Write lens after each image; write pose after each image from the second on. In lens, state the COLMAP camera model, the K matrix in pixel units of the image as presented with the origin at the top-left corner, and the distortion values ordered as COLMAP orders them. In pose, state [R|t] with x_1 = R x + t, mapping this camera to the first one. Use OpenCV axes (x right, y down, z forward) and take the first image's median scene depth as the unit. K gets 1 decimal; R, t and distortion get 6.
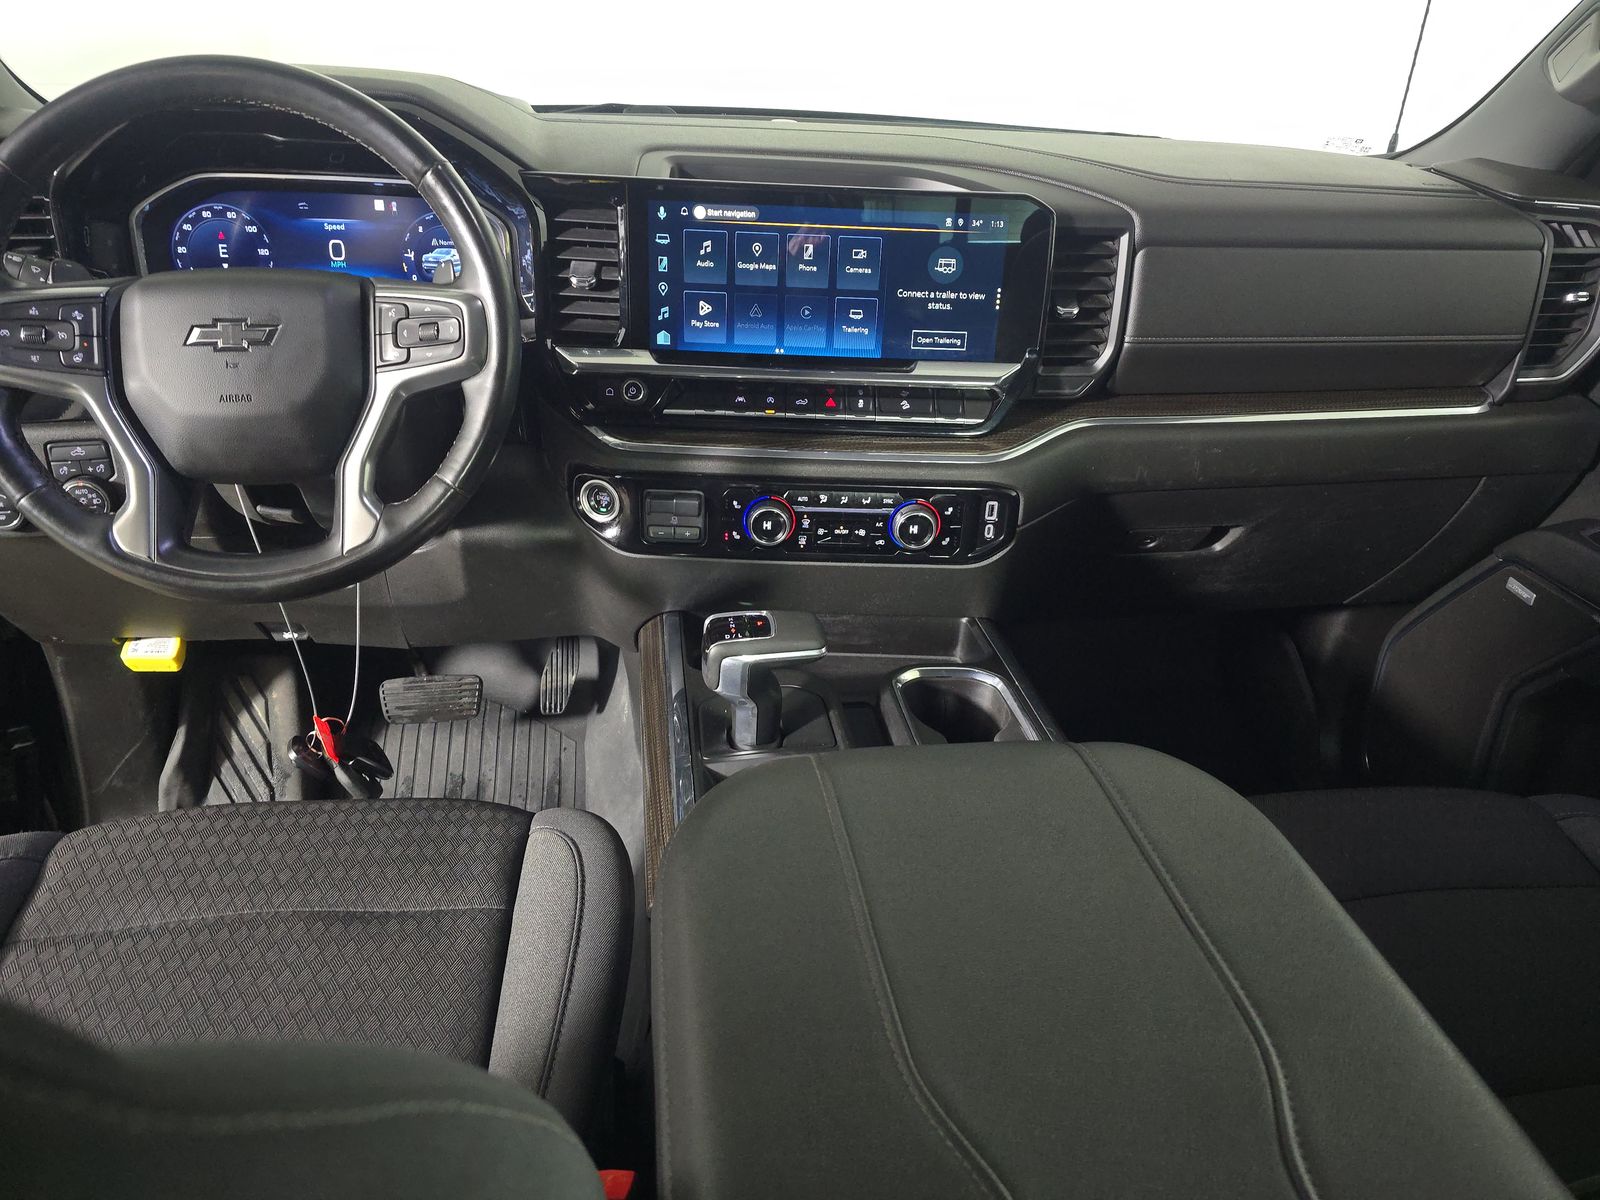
lens RADIAL K [[1083.0, 0, 808.5], [0, 1083.0, 605.8], [0, 0, 1]] dist [0.043526, -0.034135]
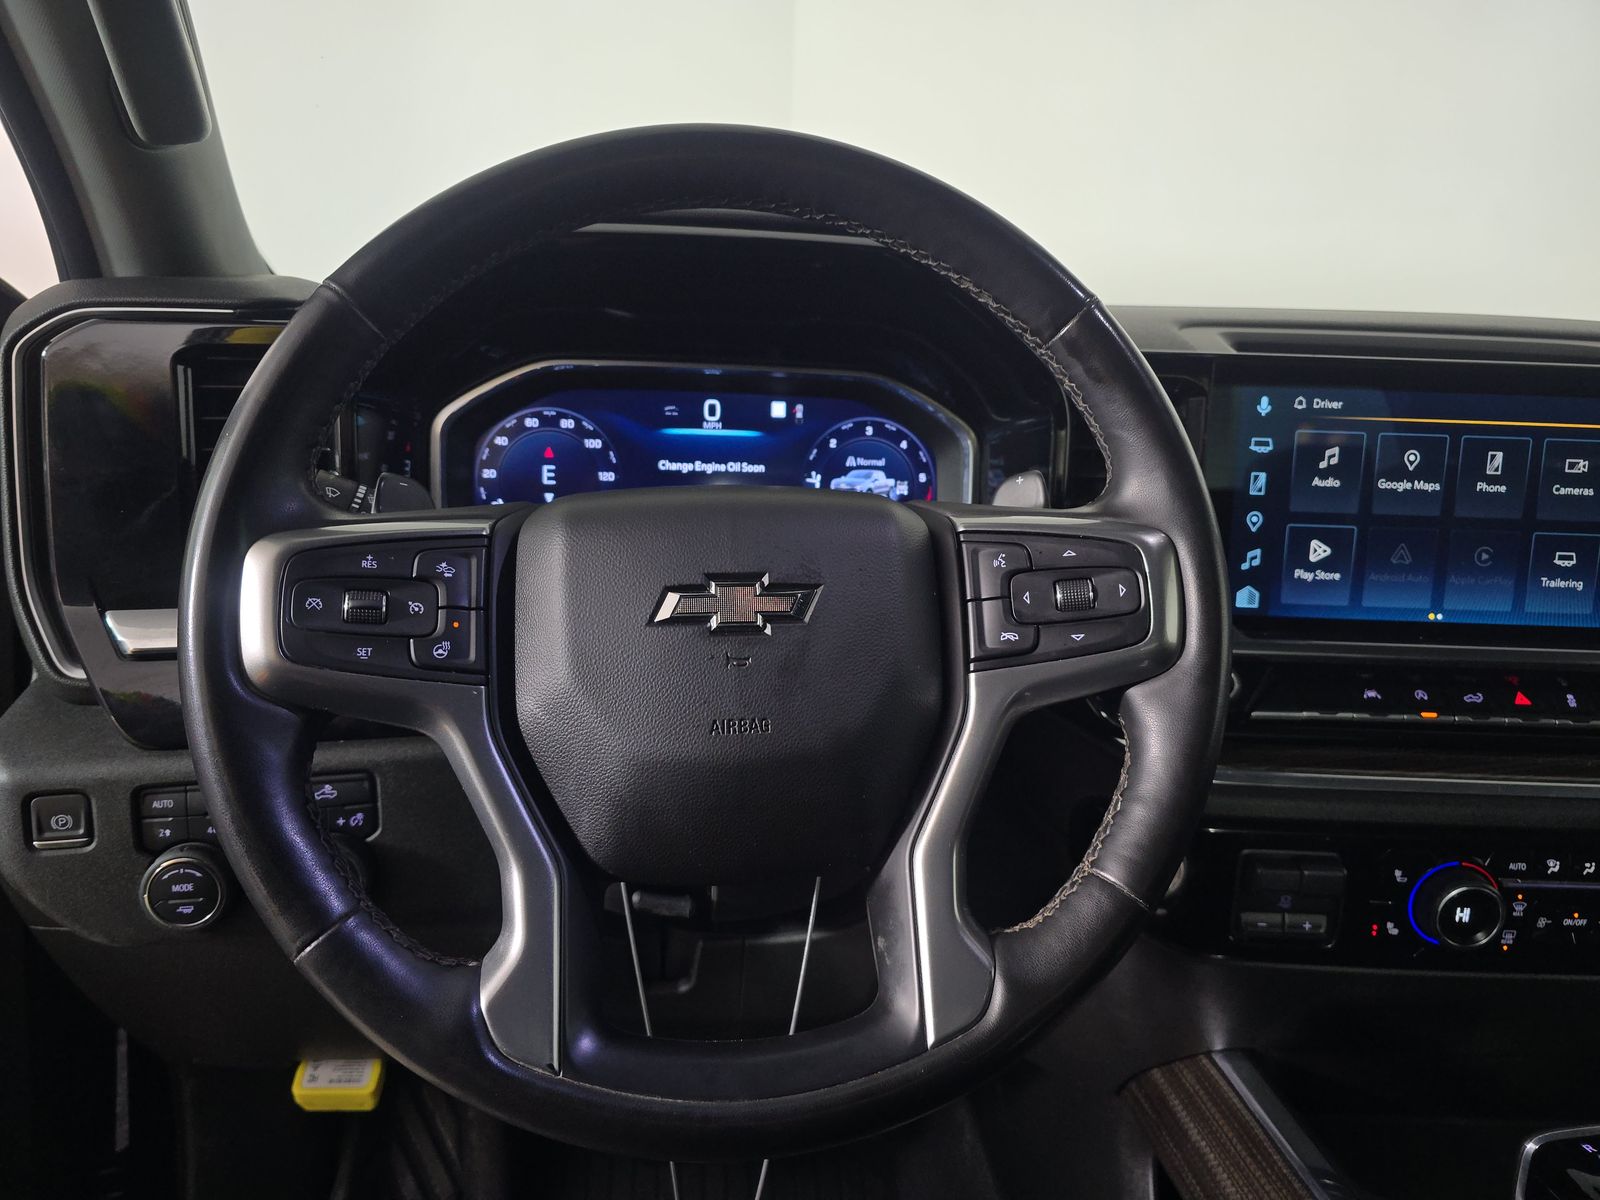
lens RADIAL K [[1083.0, 0, 804.1], [0, 1083.0, 608.5], [0, 0, 1]] dist [0.043526, -0.034135]
pose [[0.999559, -0.002350, -0.029605, -0.371469], [-0.004228, 0.975446, -0.220199, -0.103558], [0.029396, 0.220227, 0.975006, 0.391559]]
